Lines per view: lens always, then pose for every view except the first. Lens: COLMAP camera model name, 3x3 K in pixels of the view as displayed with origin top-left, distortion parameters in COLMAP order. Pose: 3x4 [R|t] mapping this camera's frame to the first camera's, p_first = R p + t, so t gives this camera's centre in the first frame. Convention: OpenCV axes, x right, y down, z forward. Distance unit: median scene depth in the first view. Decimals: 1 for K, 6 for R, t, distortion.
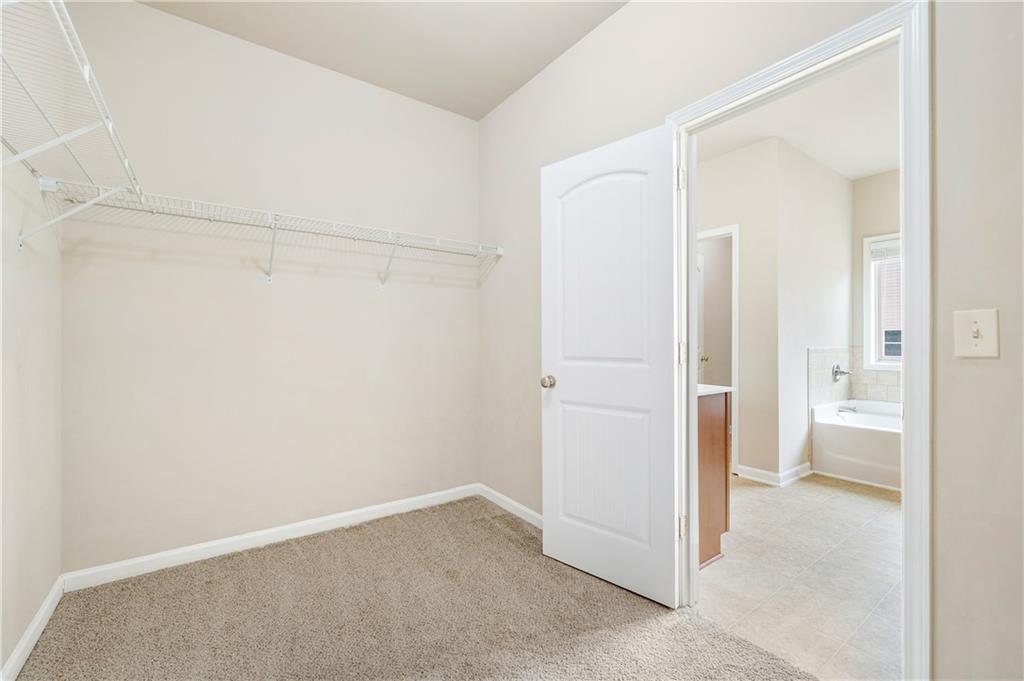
lens RADIAL K [[431.6, 0, 514.1], [0, 431.6, 341.7], [0, 0, 1]] dist [-0.000185, -0.000161]
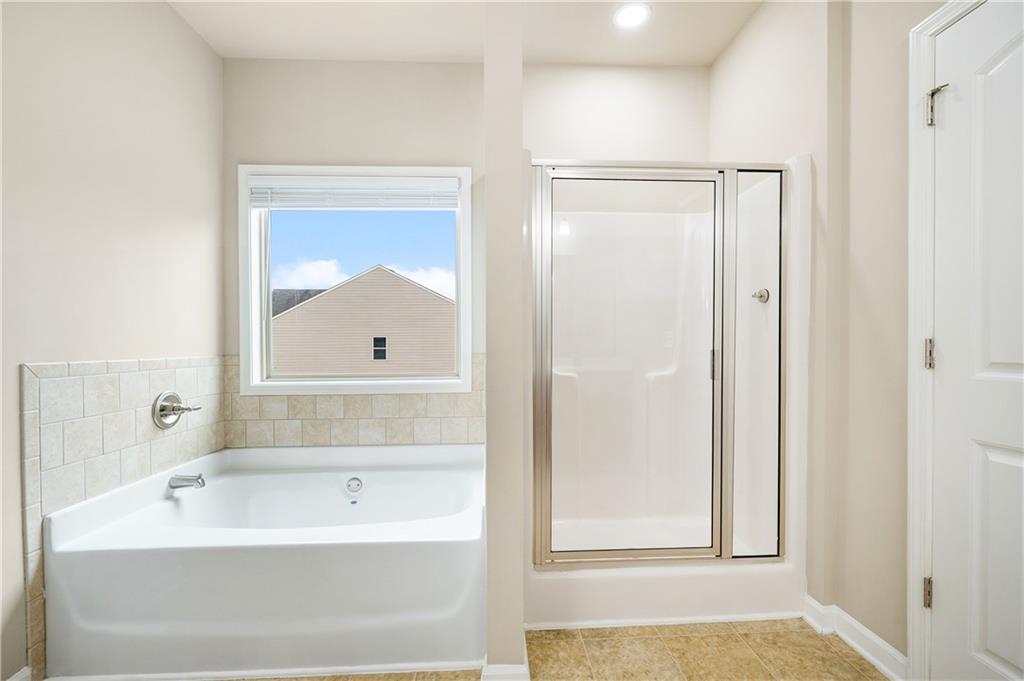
lens RADIAL K [[437.5, 0, 513.8], [0, 437.5, 348.8], [0, 0, 1]] dist [-0.002142, -0.000350]
pose [[0.539512, -0.009243, 0.841927, 0.523874], [0.008079, 0.999951, 0.005801, 0.002736], [-0.841939, 0.003672, 0.539560, 0.388418]]
